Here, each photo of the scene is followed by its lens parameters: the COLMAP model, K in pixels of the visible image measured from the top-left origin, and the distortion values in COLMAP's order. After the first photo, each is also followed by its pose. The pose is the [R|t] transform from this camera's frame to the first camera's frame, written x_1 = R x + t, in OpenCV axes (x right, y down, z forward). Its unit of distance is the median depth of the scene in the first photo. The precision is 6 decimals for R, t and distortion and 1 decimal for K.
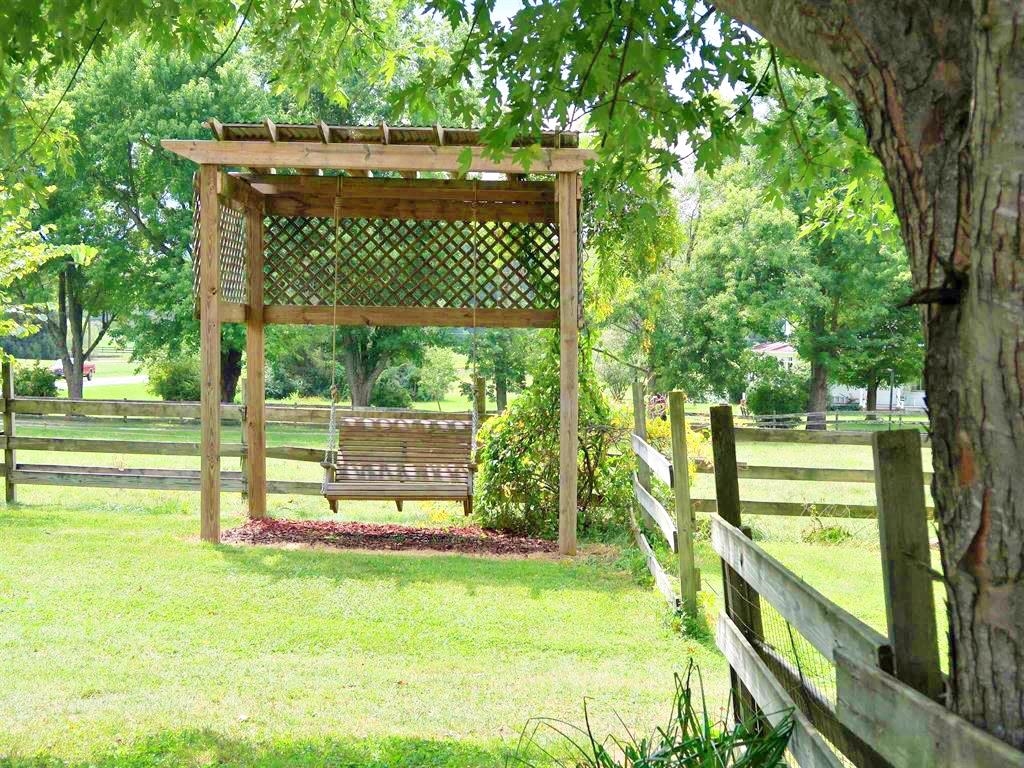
lens RADIAL K [[1382.3, 0, 512.1], [0, 1382.3, 384.1], [0, 0, 1]] dist [0.027325, 0.000000]
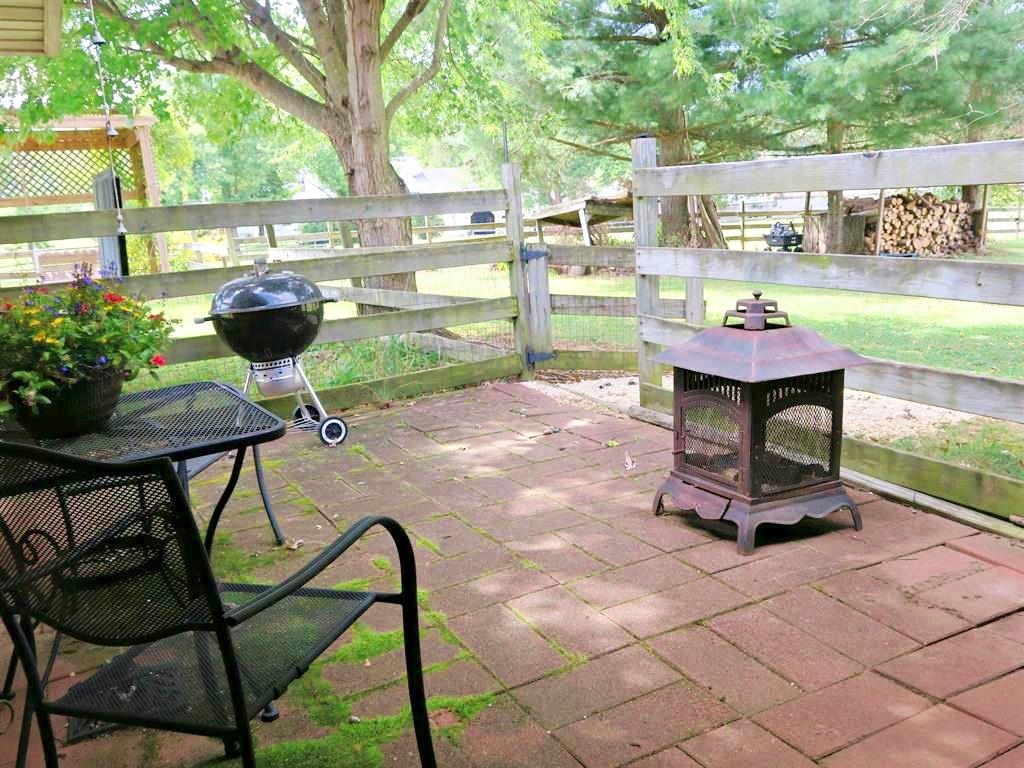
lens RADIAL K [[809.3, 0, 511.6], [0, 809.3, 383.6], [0, 0, 1]] dist [-0.009386, -0.004779]
pose [[0.842128, -0.199915, 0.500854, -0.043857], [0.099754, 0.970469, 0.219635, 0.004866], [-0.529971, -0.134998, 0.837201, -0.101569]]
